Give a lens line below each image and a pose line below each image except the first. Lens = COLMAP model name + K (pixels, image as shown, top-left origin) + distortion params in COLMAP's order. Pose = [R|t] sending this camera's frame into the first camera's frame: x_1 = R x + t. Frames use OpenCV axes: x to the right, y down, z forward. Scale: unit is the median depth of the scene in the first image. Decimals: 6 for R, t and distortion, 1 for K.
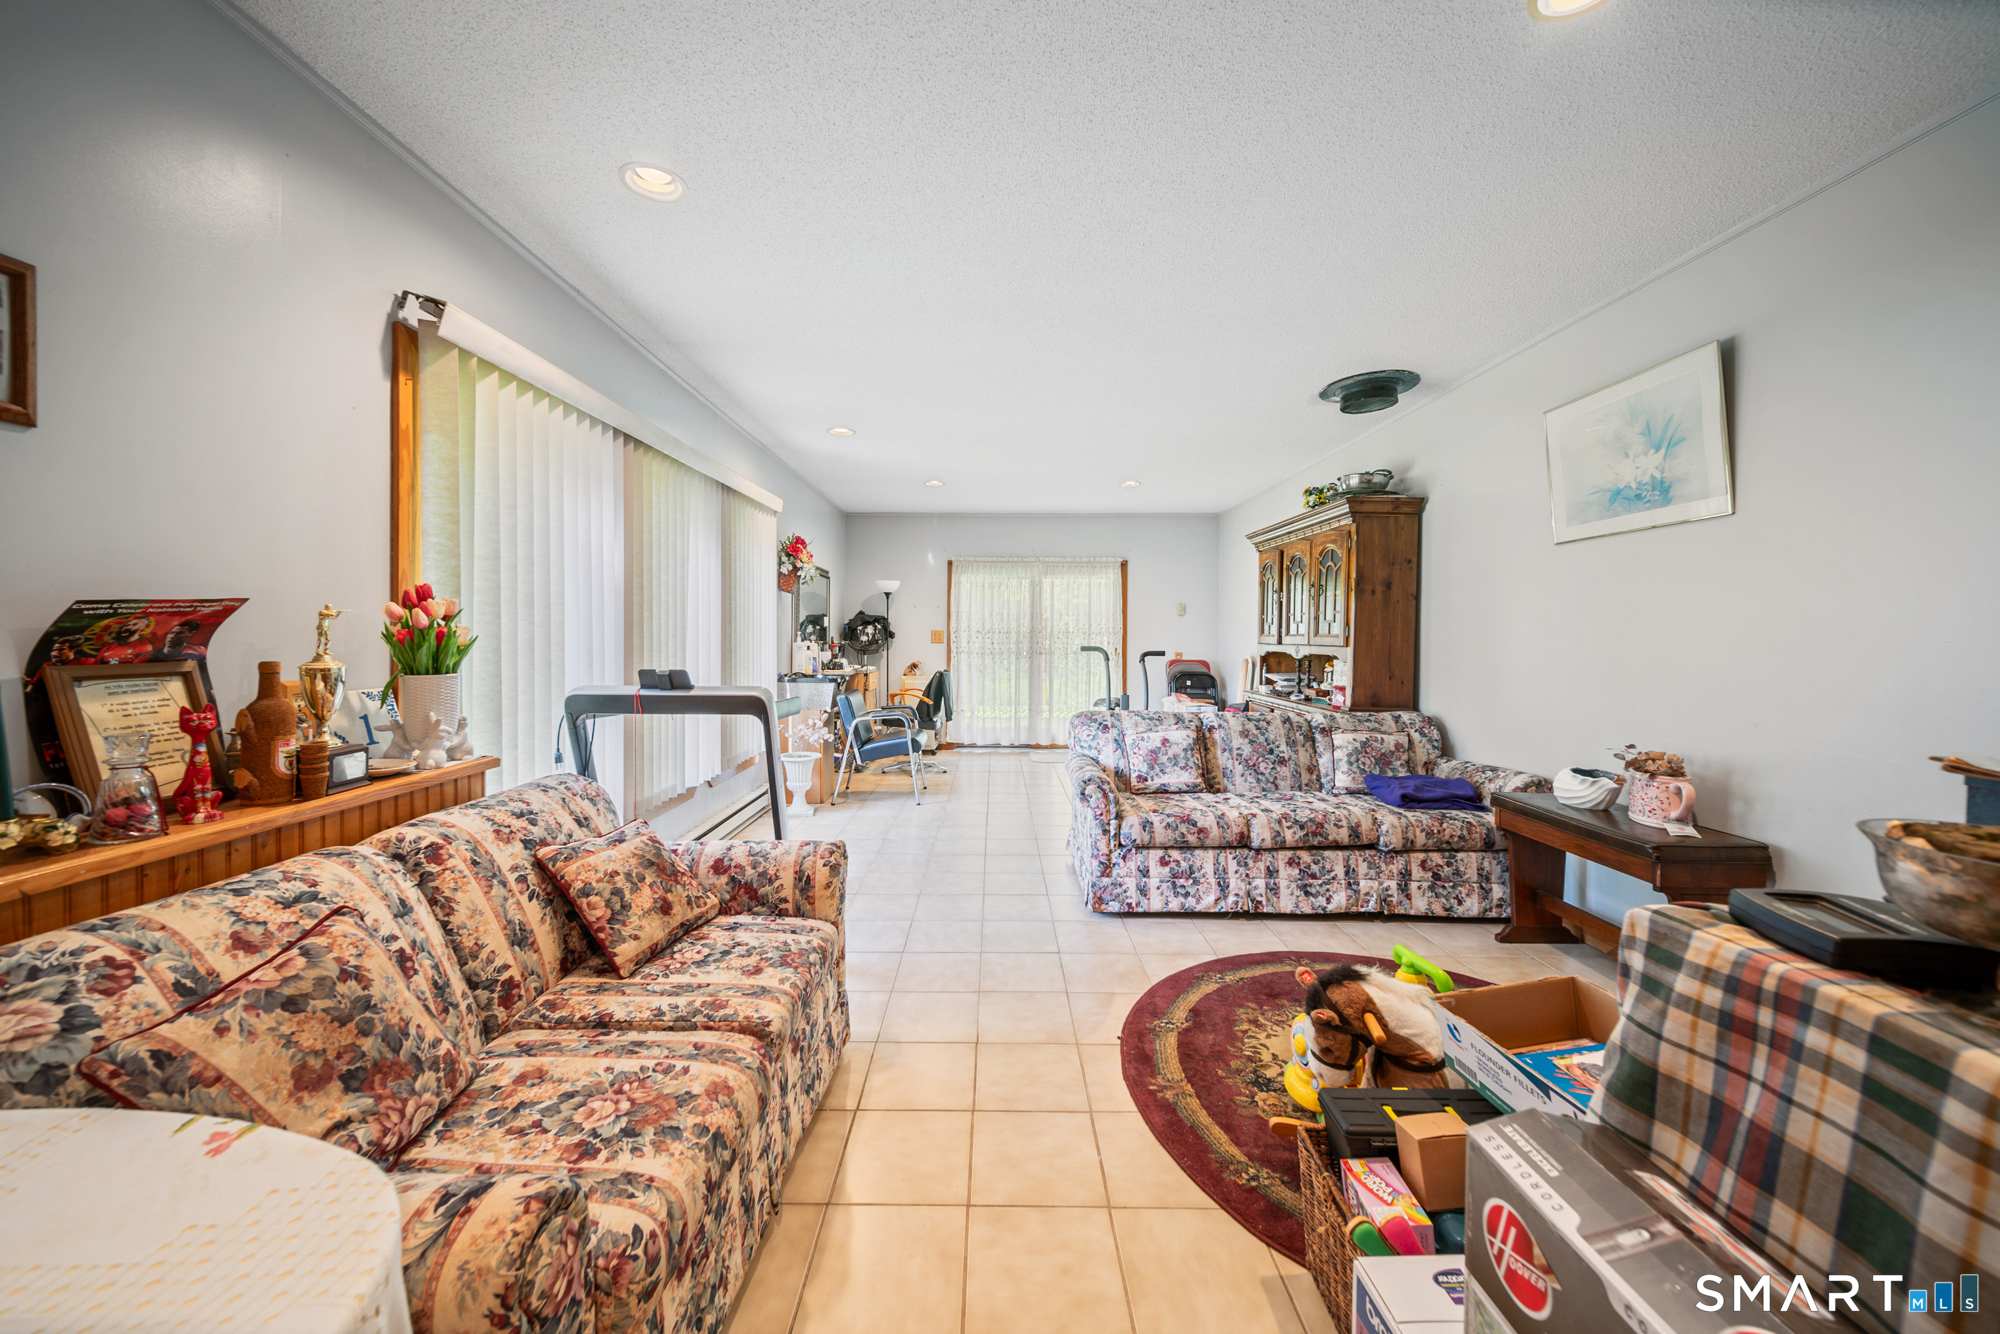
lens RADIAL K [[729.6, 0, 984.9], [0, 729.6, 654.2], [0, 0, 1]] dist [-0.000946, -0.001062]
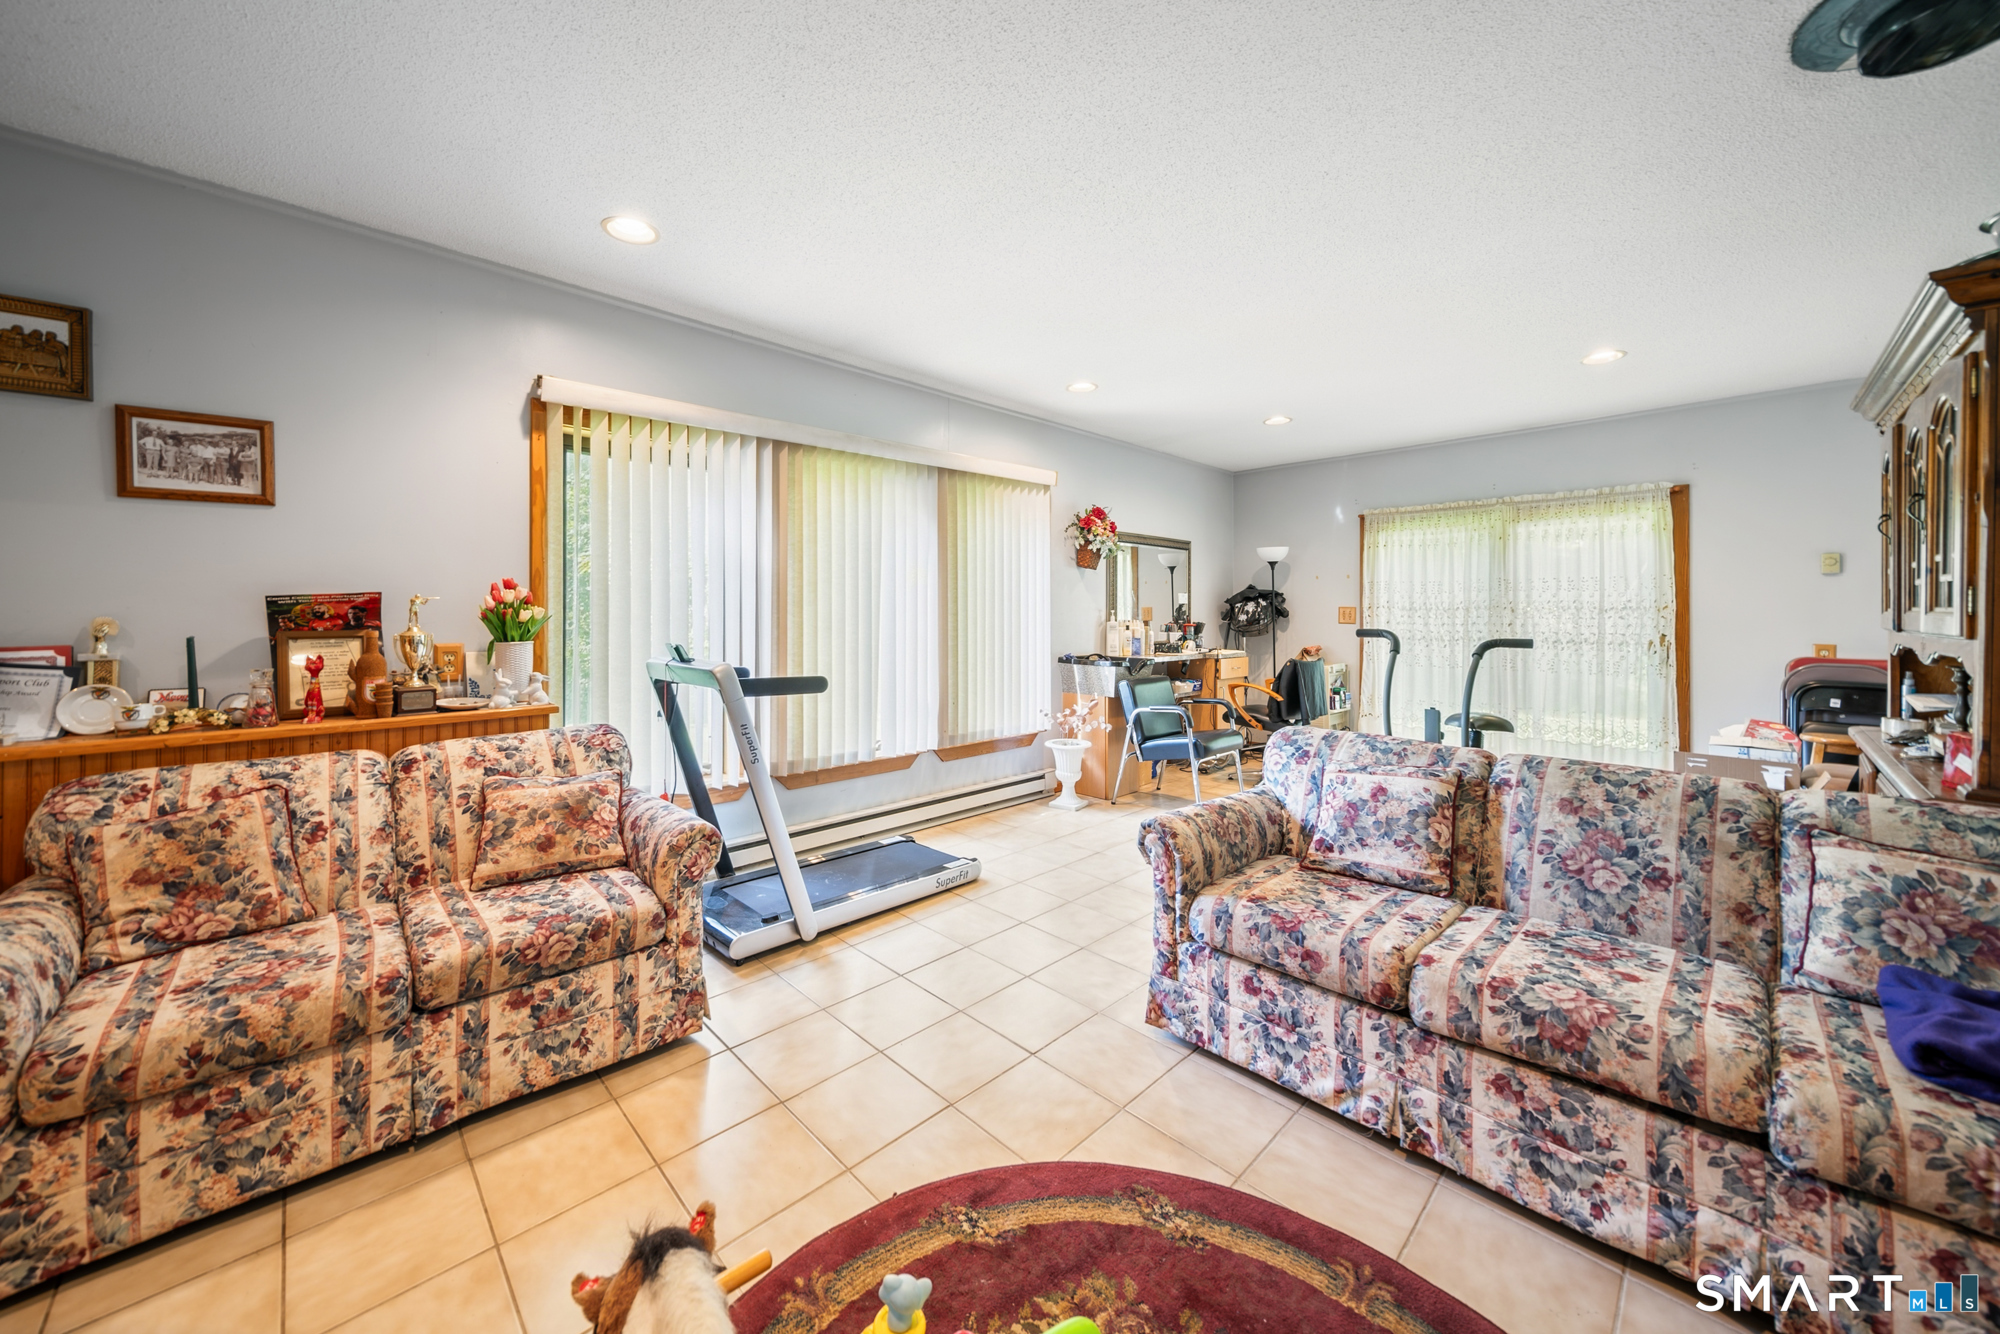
lens RADIAL K [[729.6, 0, 933.3], [0, 729.6, 614.1], [0, 0, 1]] dist [-0.000946, -0.001062]
pose [[0.680167, -0.001693, -0.733055, 0.512962], [-0.017059, 0.999690, -0.018138, -0.009283], [0.732859, 0.024842, 0.679927, 0.389407]]
